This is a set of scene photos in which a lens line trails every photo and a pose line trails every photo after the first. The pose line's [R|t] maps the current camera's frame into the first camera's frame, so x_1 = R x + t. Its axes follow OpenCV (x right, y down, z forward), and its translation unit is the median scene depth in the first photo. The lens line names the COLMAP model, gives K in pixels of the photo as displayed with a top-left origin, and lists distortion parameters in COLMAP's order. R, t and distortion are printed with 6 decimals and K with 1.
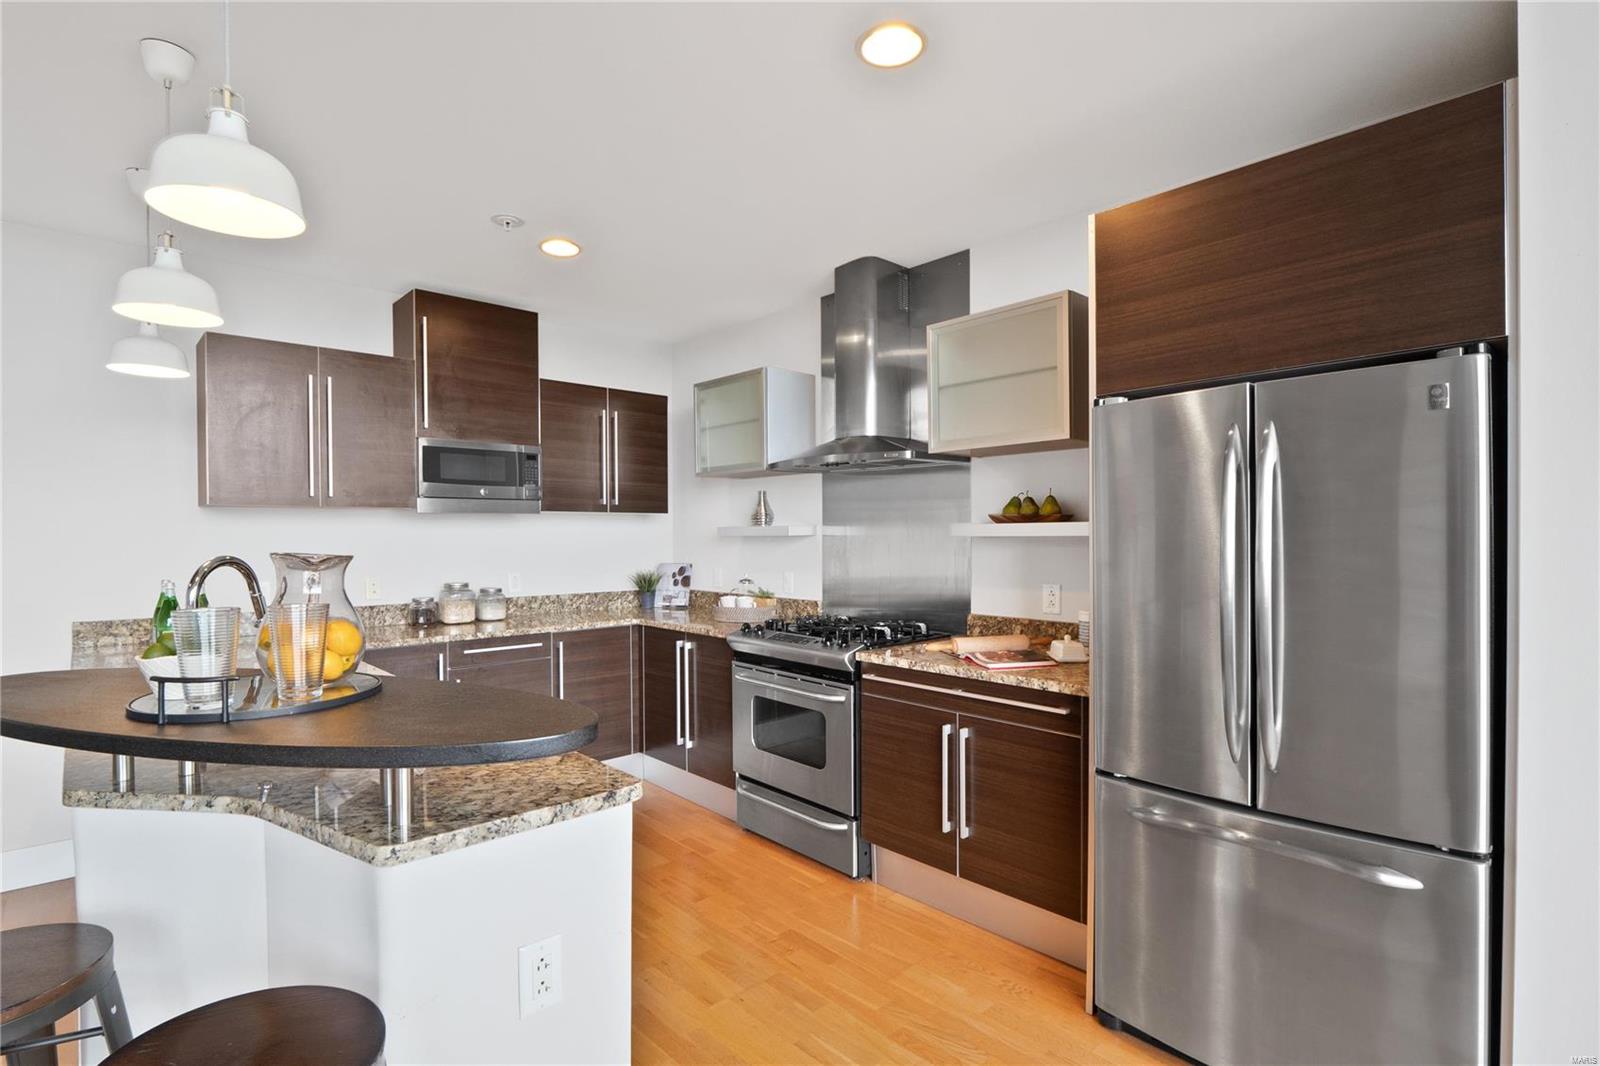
lens RADIAL K [[770.1, 0, 796.8], [0, 770.1, 545.5], [0, 0, 1]] dist [-0.004135, -0.000624]
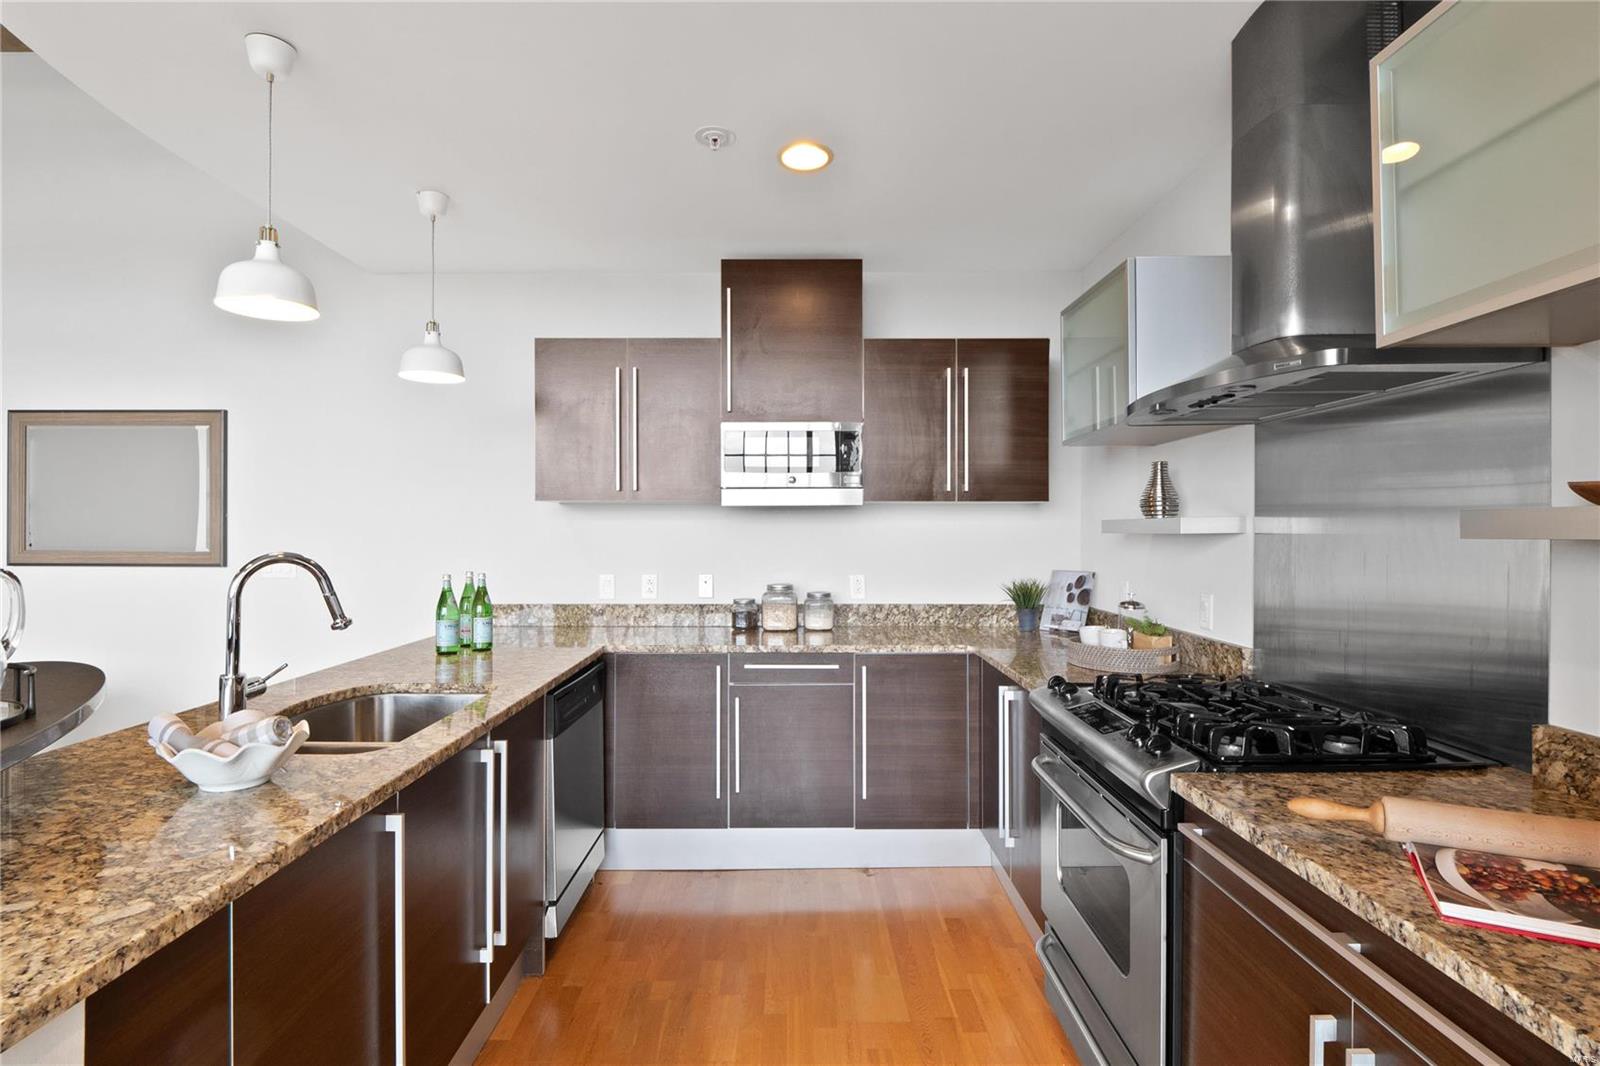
lens RADIAL K [[780.4, 0, 791.2], [0, 780.4, 536.2], [0, 0, 1]] dist [-0.014223, -0.000629]
pose [[0.732763, 0.009412, -0.680419, 0.181761], [-0.013276, 0.999912, -0.000466, -0.006798], [0.680355, 0.009375, 0.732823, 0.363211]]
